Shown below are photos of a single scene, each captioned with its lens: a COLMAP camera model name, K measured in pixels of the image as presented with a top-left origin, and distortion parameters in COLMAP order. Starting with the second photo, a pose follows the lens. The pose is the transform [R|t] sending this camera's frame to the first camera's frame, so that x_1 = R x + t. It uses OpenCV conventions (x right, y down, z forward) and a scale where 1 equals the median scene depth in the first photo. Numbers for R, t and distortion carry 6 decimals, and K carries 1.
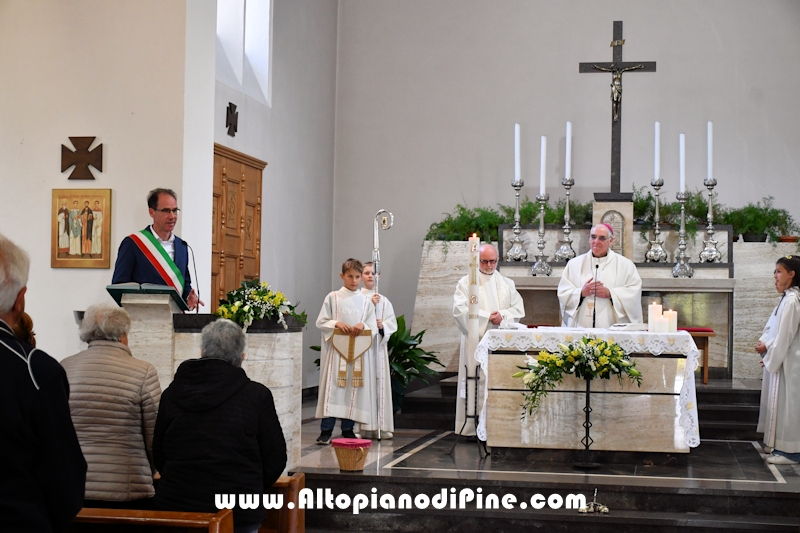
lens RADIAL K [[1377.3, 0, 389.7], [0, 1377.3, 274.5], [0, 0, 1]] dist [-0.028386, 0.000000]
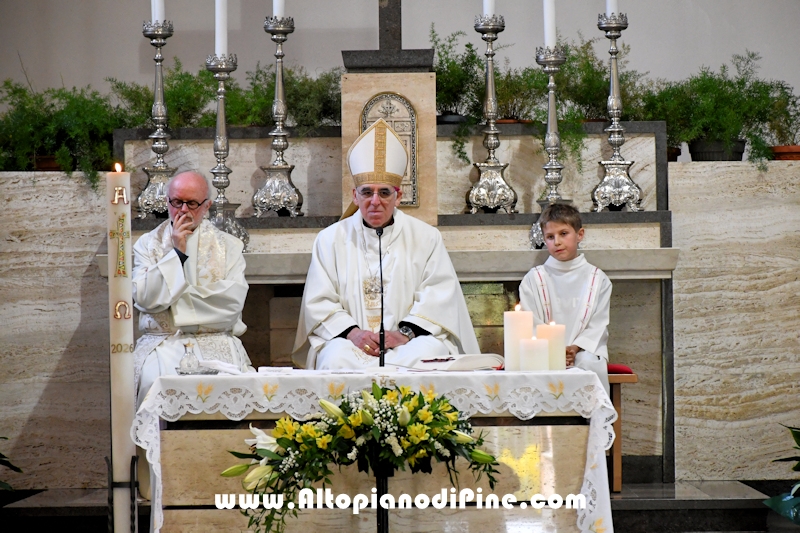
lens RADIAL K [[4175.3, 0, 401.8], [0, 4175.3, 265.0], [0, 0, 1]] dist [0.019268, 0.000000]
pose [[0.981893, -0.024411, 0.187855, -0.075562], [0.023294, 0.999695, 0.008154, -0.004062], [-0.187996, -0.003630, 0.982163, -0.257089]]
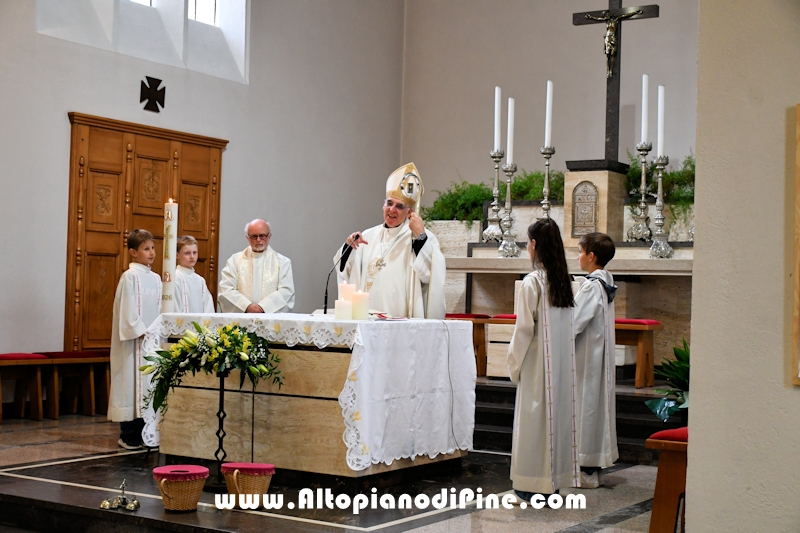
lens RADIAL K [[1216.4, 0, 396.8], [0, 1216.4, 267.3], [0, 0, 1]] dist [-0.055457, 0.000000]
pose [[0.931112, -0.000899, -0.364733, 0.330124], [-0.001316, 0.999982, -0.005825, 0.011681], [0.364732, 0.005904, 0.931094, 0.259306]]
